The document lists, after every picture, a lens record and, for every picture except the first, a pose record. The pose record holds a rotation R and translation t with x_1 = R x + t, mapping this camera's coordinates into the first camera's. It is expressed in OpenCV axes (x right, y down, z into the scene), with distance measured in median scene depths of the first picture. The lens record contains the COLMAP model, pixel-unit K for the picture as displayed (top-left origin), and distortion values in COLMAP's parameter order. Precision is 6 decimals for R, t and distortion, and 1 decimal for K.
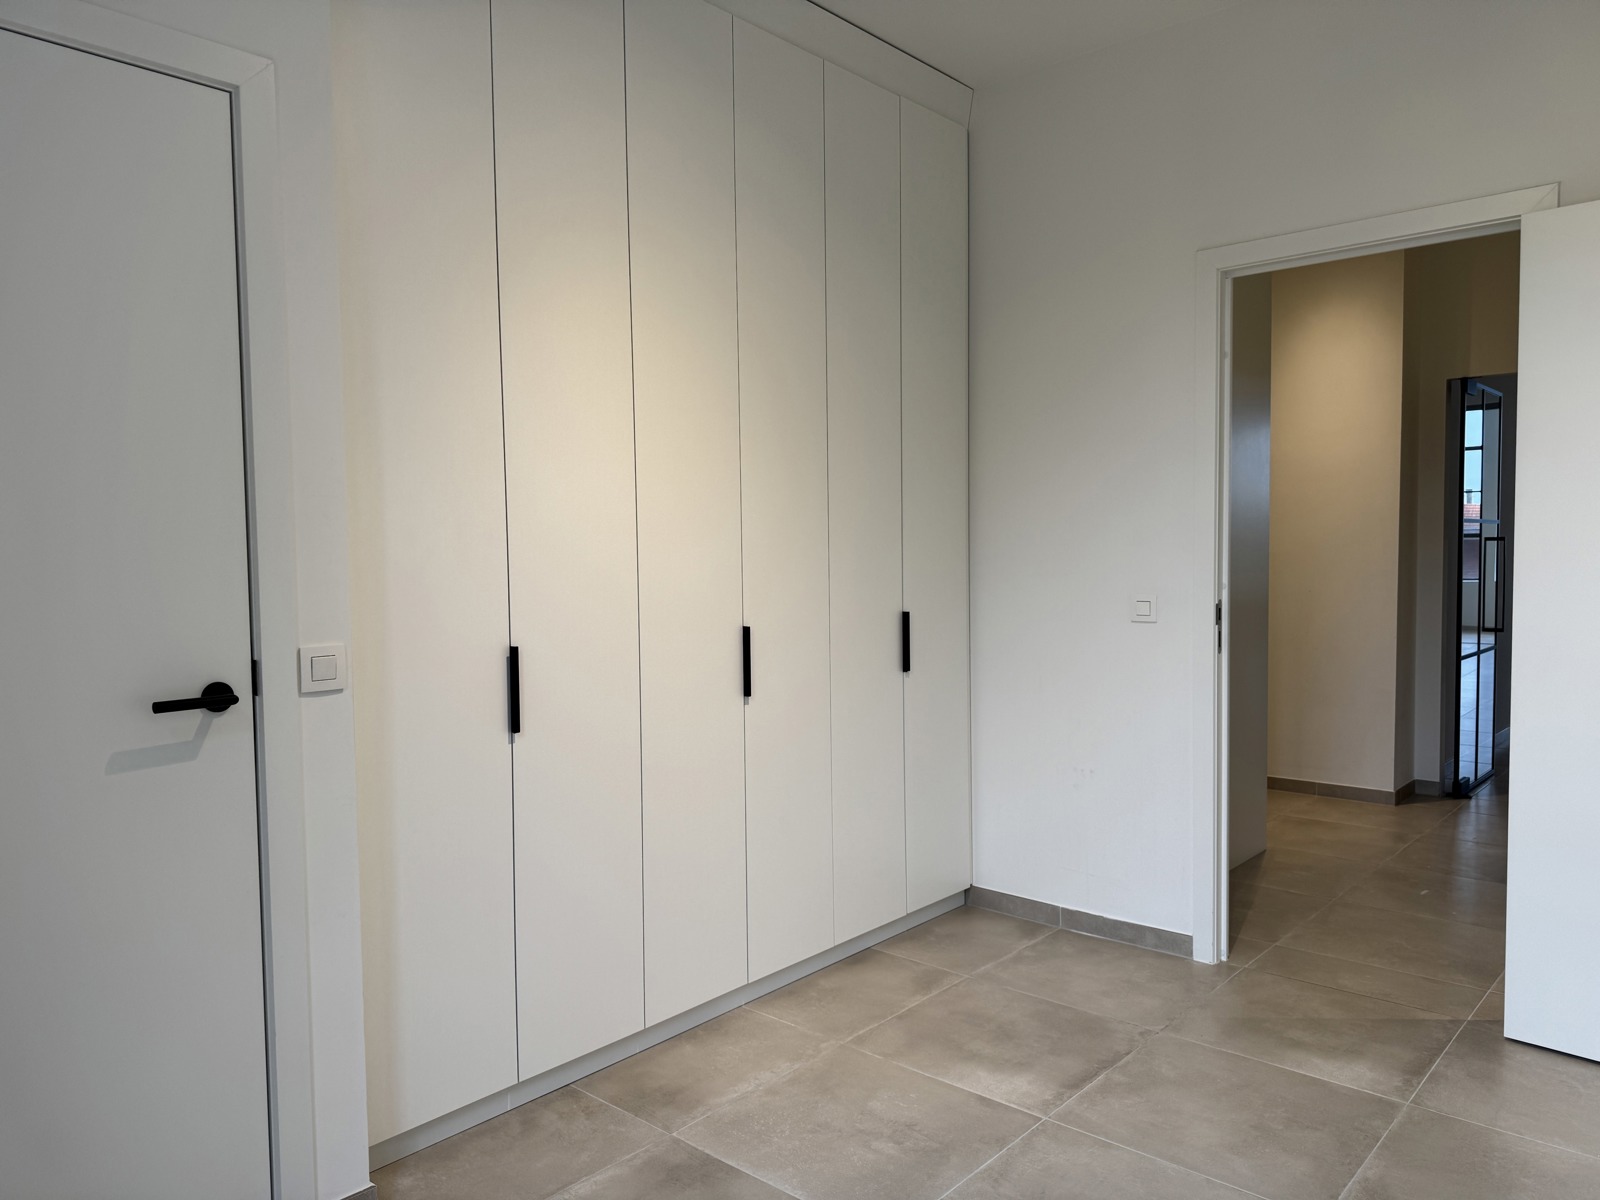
lens RADIAL K [[1128.1, 0, 793.1], [0, 1128.1, 604.7], [0, 0, 1]] dist [0.078113, -0.110357]
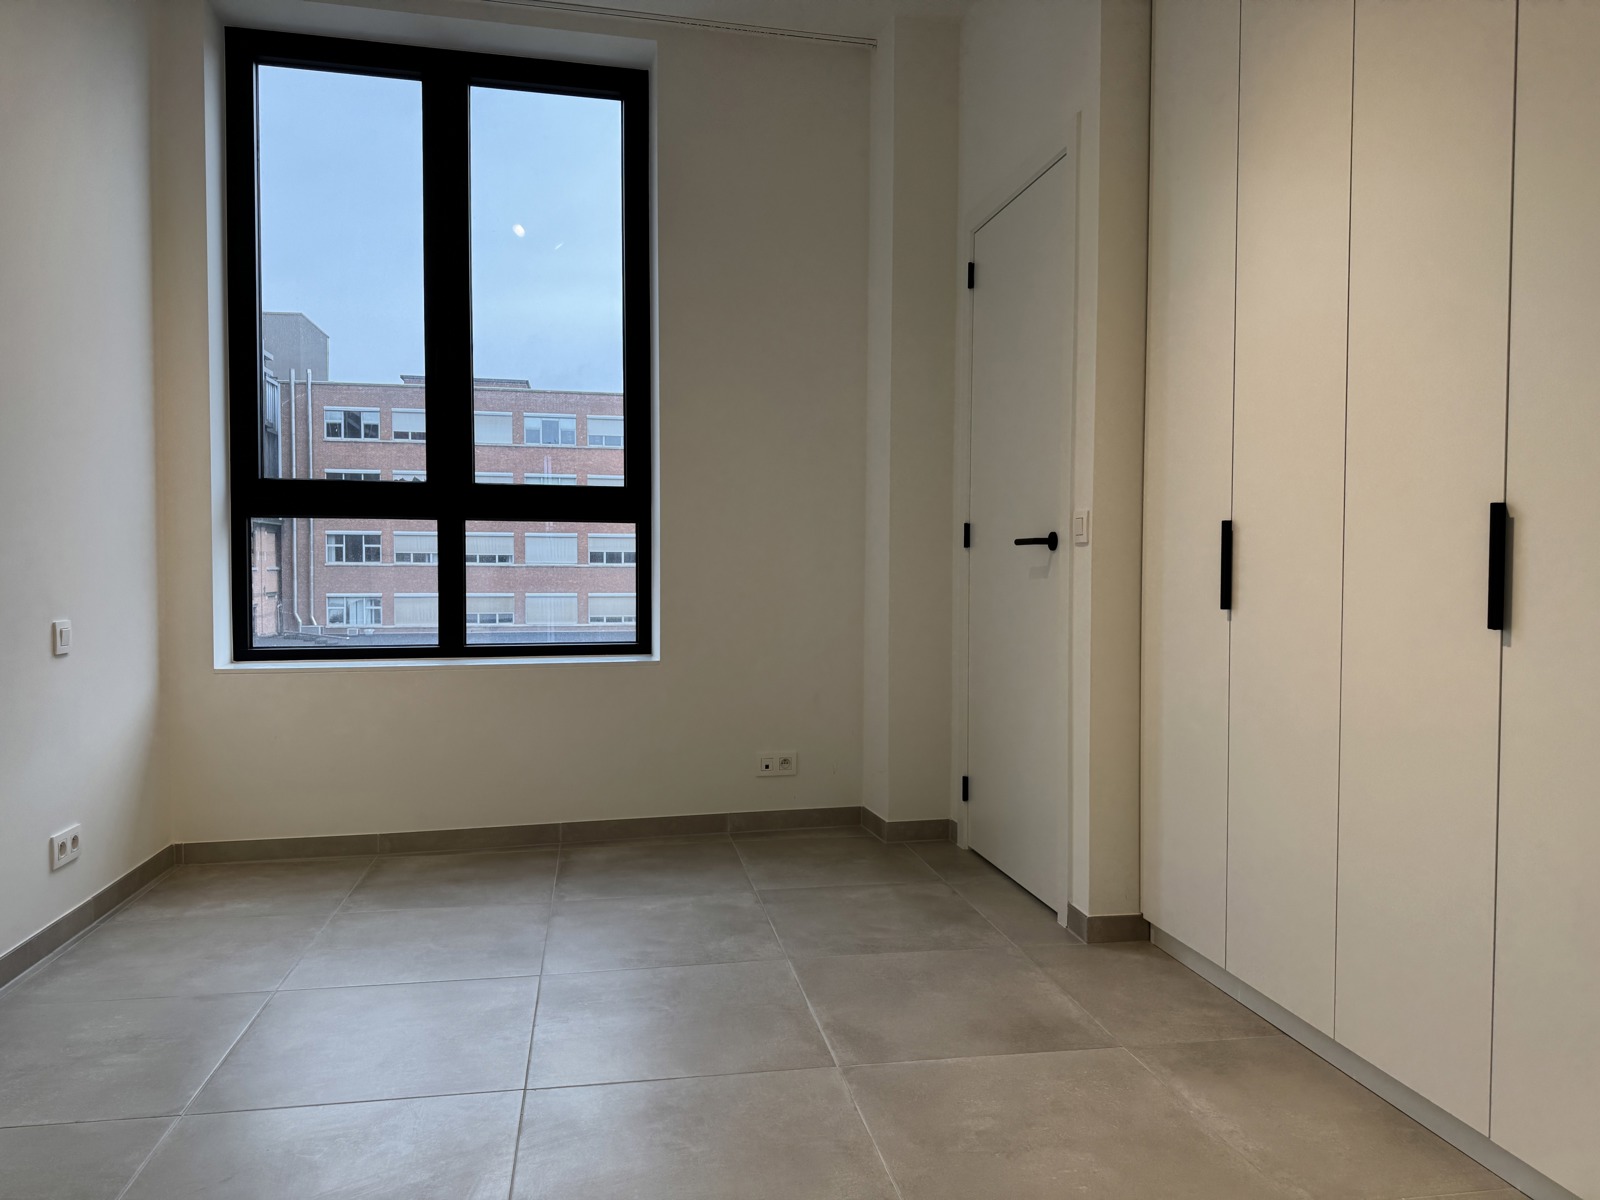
lens RADIAL K [[1128.1, 0, 793.1], [0, 1128.1, 604.7], [0, 0, 1]] dist [0.078113, -0.110357]
pose [[-0.613437, 0.042560, -0.788596, 0.750458], [-0.030741, 0.996503, 0.077694, 0.043975], [0.789145, 0.071903, -0.609984, 1.296658]]
